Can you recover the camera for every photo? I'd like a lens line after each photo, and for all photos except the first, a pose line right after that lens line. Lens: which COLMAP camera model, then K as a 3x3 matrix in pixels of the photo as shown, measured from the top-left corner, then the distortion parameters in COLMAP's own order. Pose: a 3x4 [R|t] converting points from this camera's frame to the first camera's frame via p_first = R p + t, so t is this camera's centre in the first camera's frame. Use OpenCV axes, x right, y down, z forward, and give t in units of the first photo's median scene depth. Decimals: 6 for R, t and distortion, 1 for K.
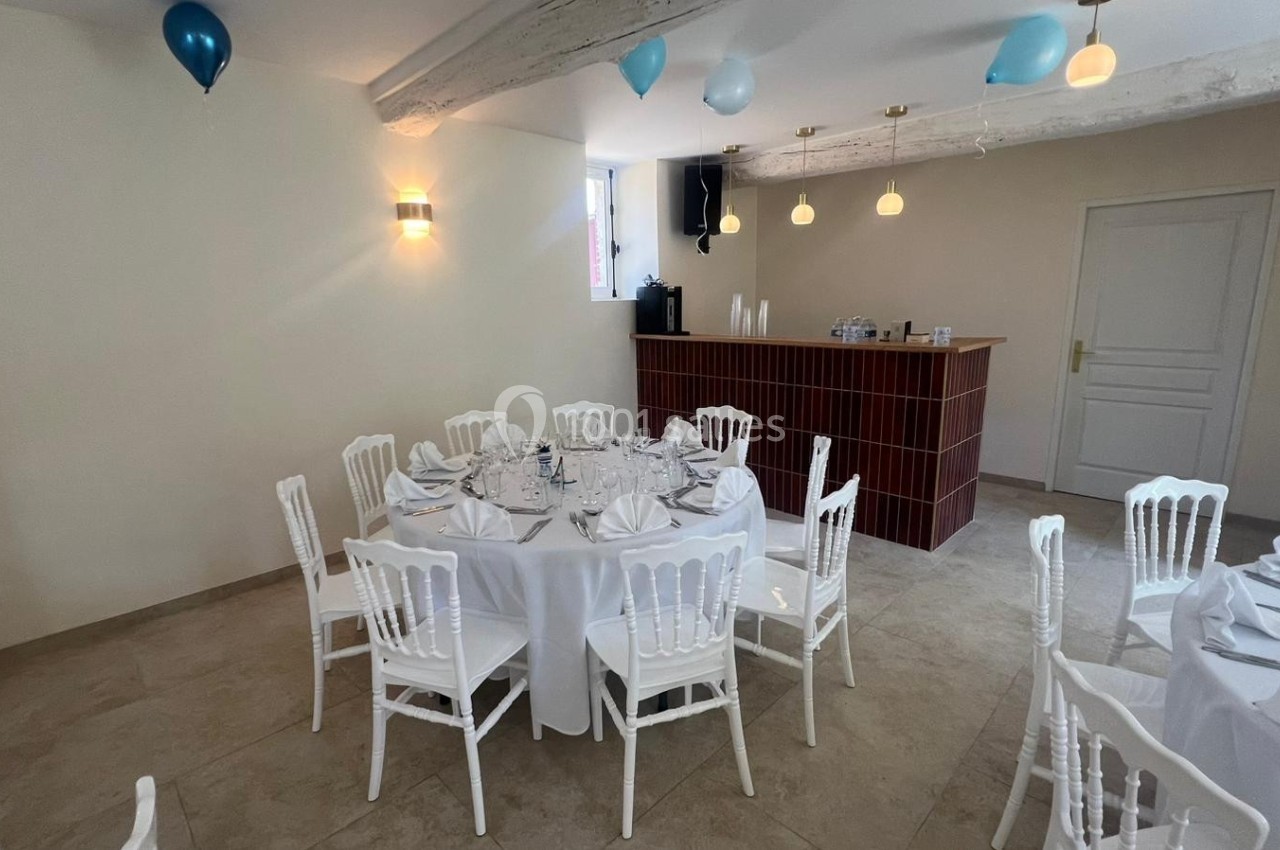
lens RADIAL K [[607.2, 0, 639.2], [0, 607.2, 424.6], [0, 0, 1]] dist [-0.000201, 0.000159]
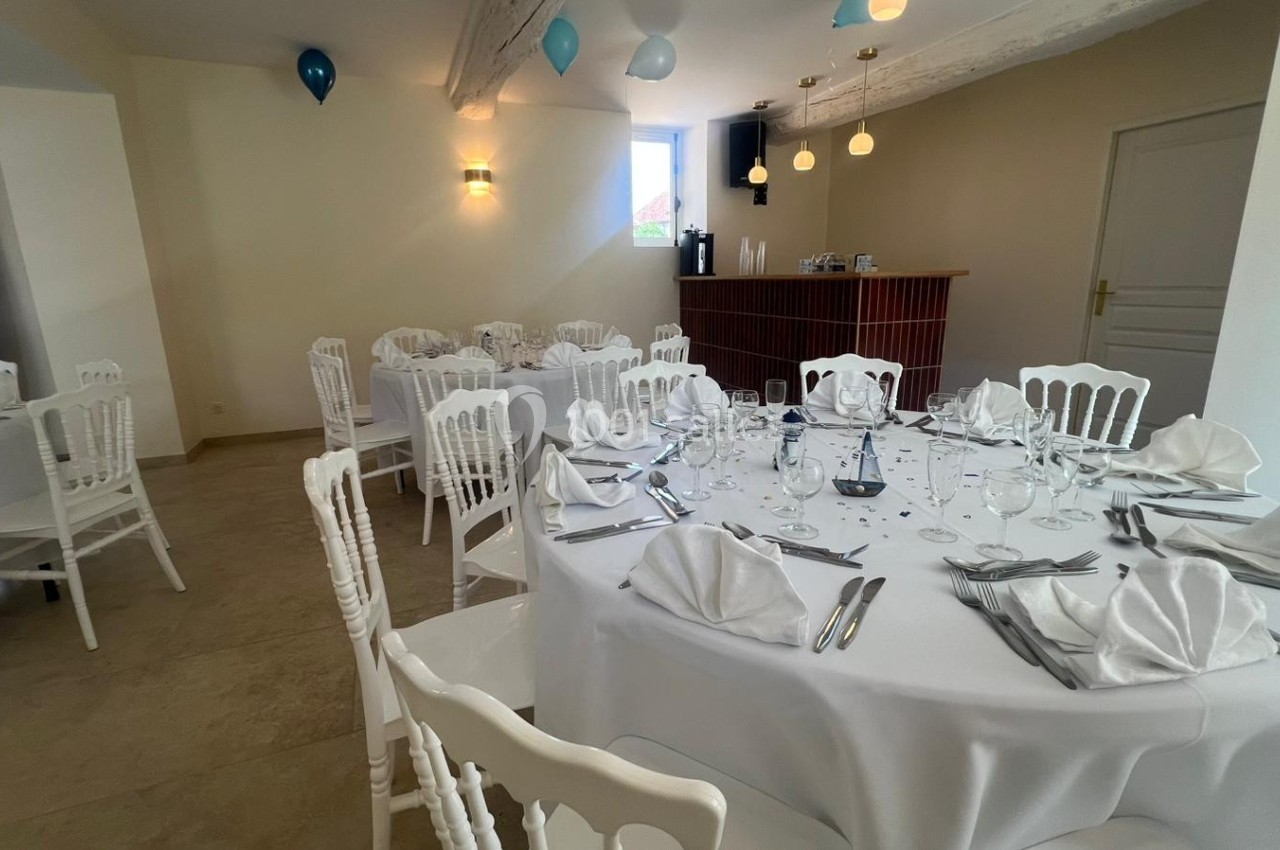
lens RADIAL K [[607.2, 0, 643.5], [0, 607.2, 426.0], [0, 0, 1]] dist [-0.000201, 0.000159]
pose [[0.925387, 0.094057, -0.367168, 0.465101], [-0.080927, 0.995413, 0.051032, 0.097718], [0.370284, -0.017510, 0.928754, -0.127200]]
